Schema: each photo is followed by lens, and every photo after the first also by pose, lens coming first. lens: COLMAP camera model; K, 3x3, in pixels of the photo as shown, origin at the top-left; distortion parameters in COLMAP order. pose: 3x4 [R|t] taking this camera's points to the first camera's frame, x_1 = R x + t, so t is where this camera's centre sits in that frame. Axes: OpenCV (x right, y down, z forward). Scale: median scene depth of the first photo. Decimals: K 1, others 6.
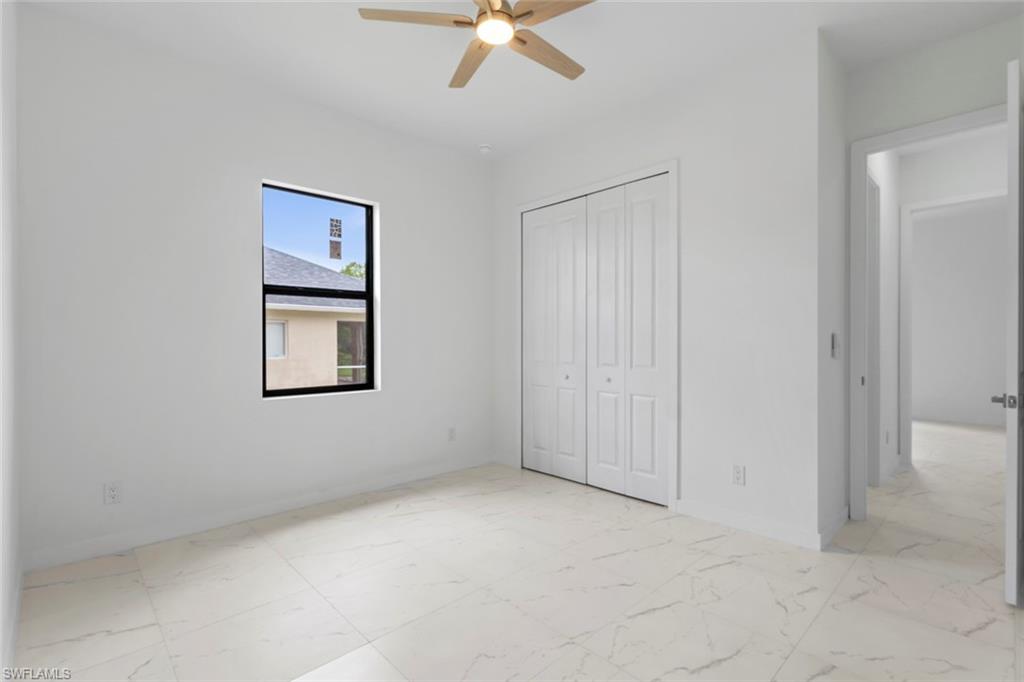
lens RADIAL K [[473.9, 0, 515.2], [0, 473.9, 337.5], [0, 0, 1]] dist [0.001949, 0.000058]
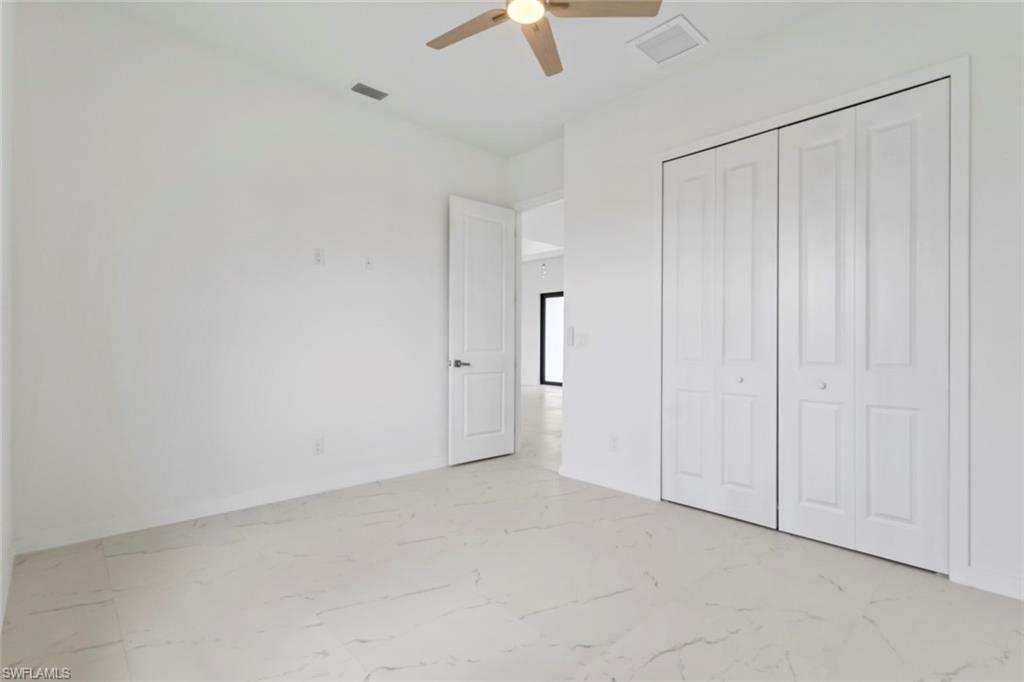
lens RADIAL K [[473.9, 0, 512.5], [0, 473.9, 332.0], [0, 0, 1]] dist [0.001949, 0.000058]
pose [[0.999852, -0.004444, 0.016591, -0.254989], [0.004377, 0.999982, 0.004090, 0.005281], [-0.016609, -0.004016, 0.999854, 0.279024]]
